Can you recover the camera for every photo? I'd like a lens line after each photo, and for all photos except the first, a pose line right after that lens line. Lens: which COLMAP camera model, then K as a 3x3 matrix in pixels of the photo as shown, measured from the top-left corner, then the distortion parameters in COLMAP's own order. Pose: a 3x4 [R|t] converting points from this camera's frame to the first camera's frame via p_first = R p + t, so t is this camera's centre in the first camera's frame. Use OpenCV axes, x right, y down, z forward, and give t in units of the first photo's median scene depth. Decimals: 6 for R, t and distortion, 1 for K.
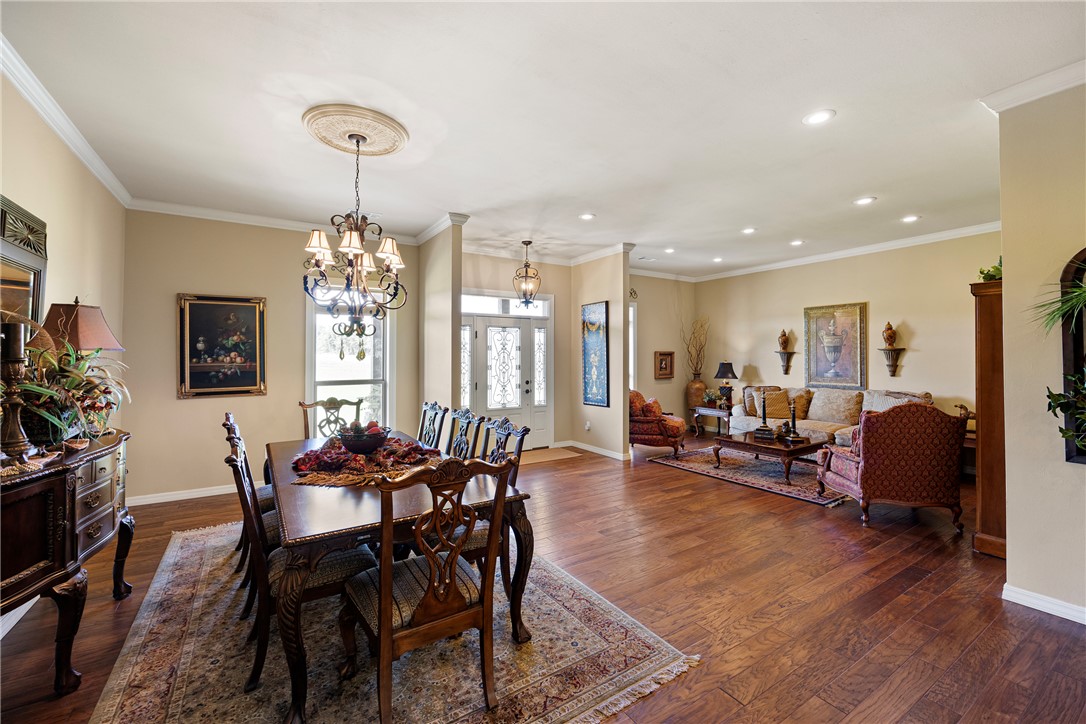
lens RADIAL K [[442.3, 0, 543.7], [0, 442.3, 357.0], [0, 0, 1]] dist [-0.004934, -0.000298]
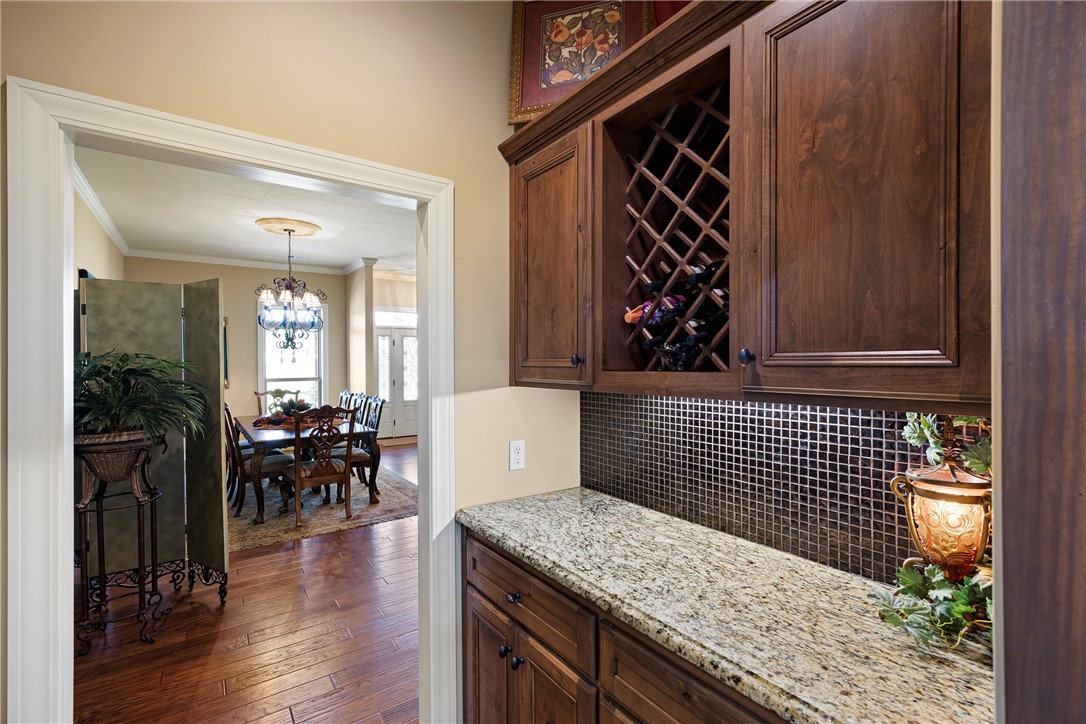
lens RADIAL K [[480.3, 0, 544.2], [0, 480.3, 368.7], [0, 0, 1]] dist [0.001413, -0.001121]
pose [[0.998772, -0.004954, 0.049298, 0.327266], [0.003928, 0.999774, 0.020882, -0.004241], [-0.049390, -0.020663, 0.998566, -0.636570]]
